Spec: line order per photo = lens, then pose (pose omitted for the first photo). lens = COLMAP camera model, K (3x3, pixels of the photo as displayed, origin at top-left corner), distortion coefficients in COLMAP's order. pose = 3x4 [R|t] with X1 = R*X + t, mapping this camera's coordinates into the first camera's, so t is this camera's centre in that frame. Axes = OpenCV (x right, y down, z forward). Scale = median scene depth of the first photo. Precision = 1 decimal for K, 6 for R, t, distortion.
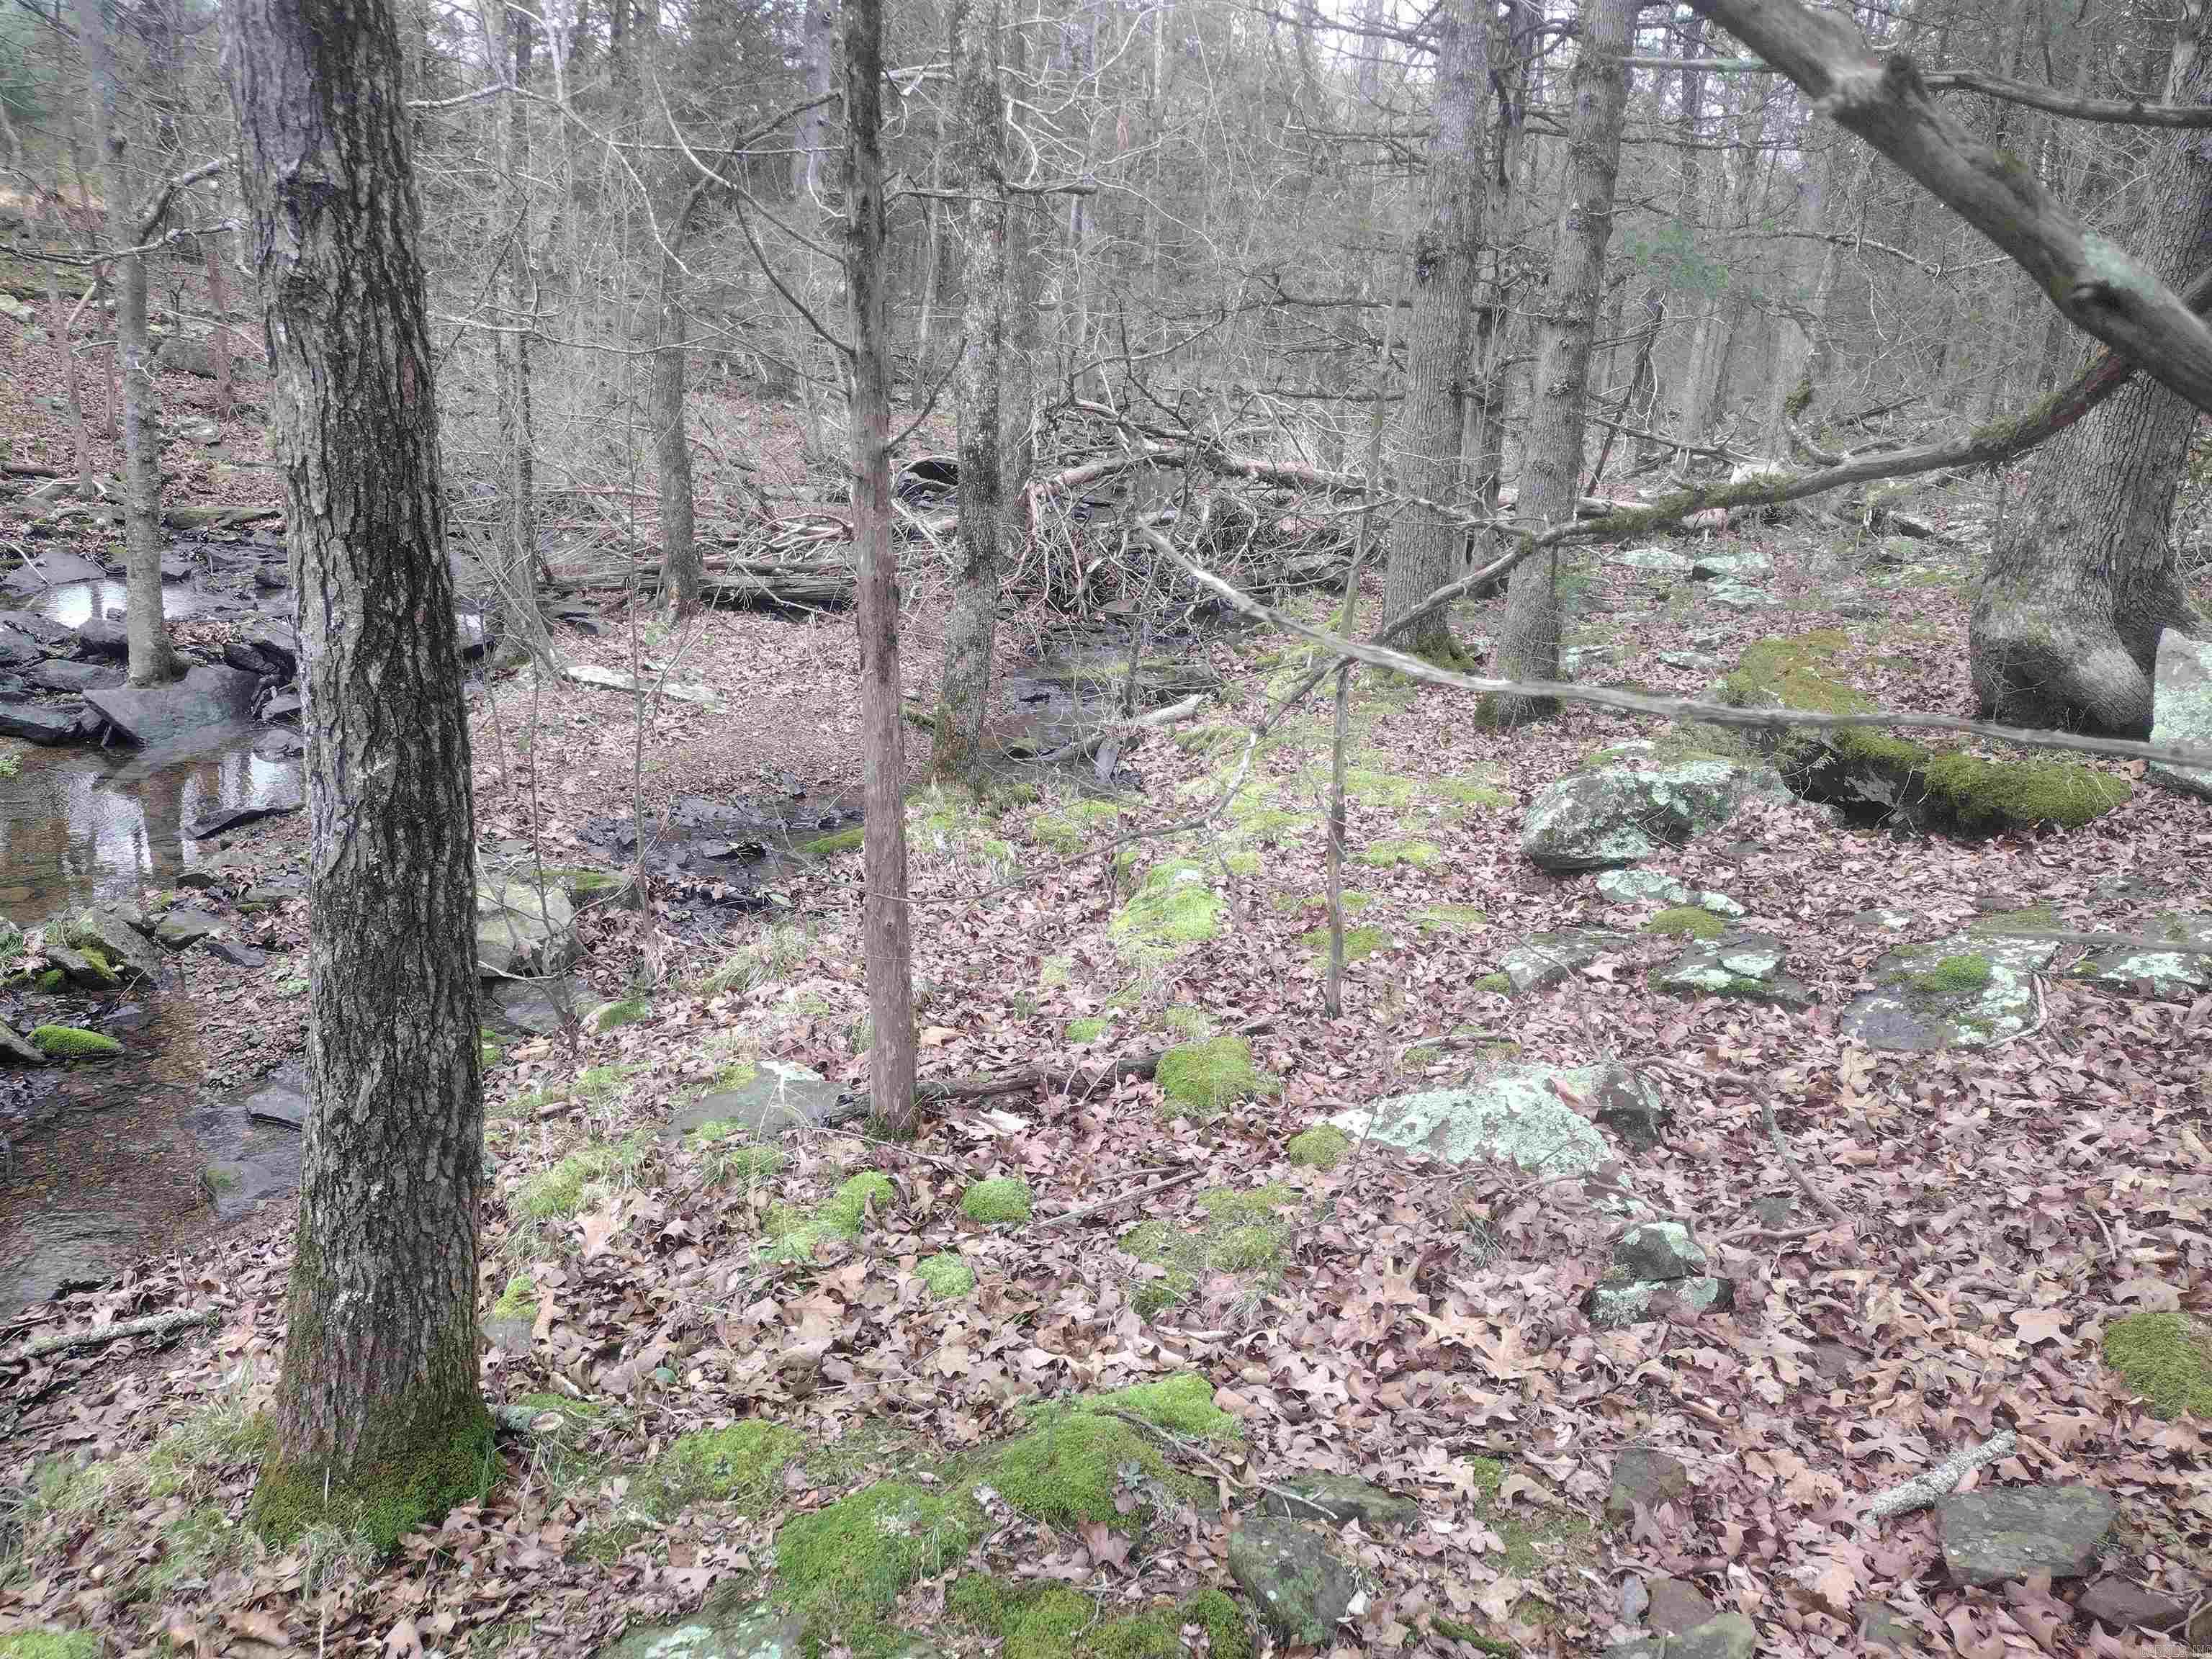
lens RADIAL K [[1694.9, 0, 1105.0], [0, 1694.9, 830.9], [0, 0, 1]] dist [0.015766, -0.008786]
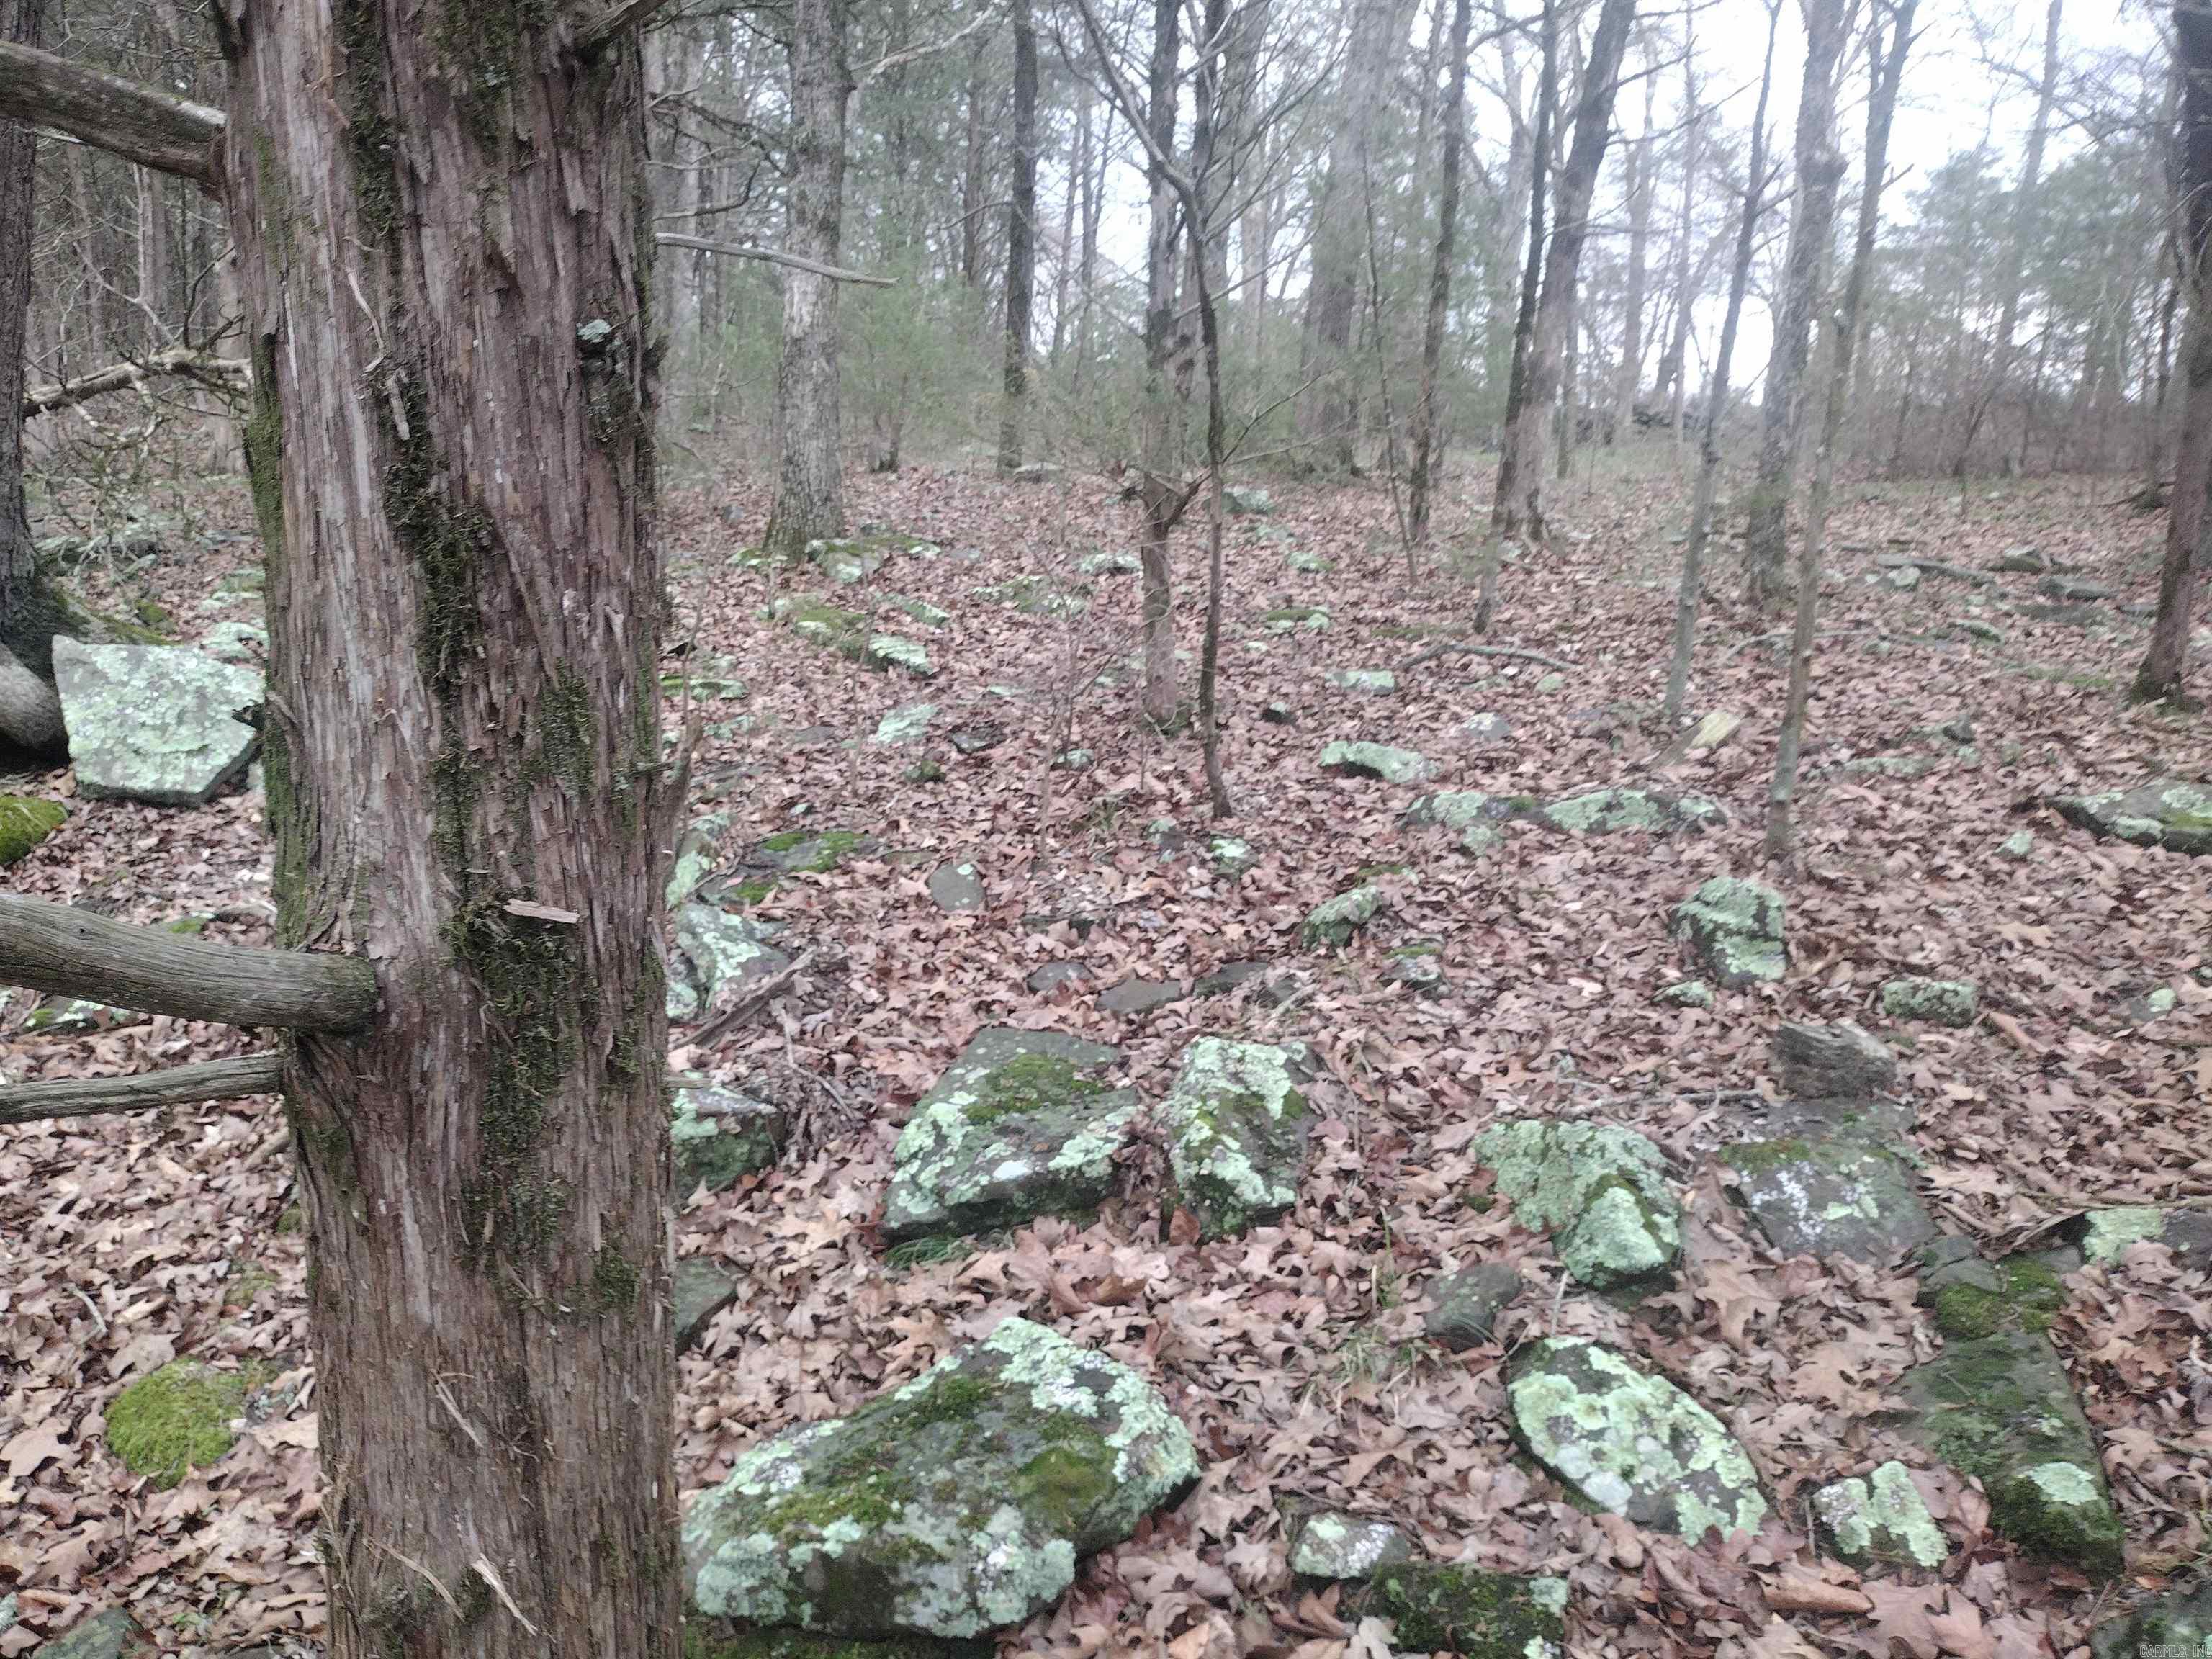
lens RADIAL K [[1694.9, 0, 1109.1], [0, 1694.9, 830.9], [0, 0, 1]] dist [0.015766, -0.008786]
pose [[0.498495, -0.231820, 0.835322, 0.141632], [0.229122, 0.964549, 0.130951, -0.005156], [-0.836066, 0.126113, 0.533938, 0.020098]]
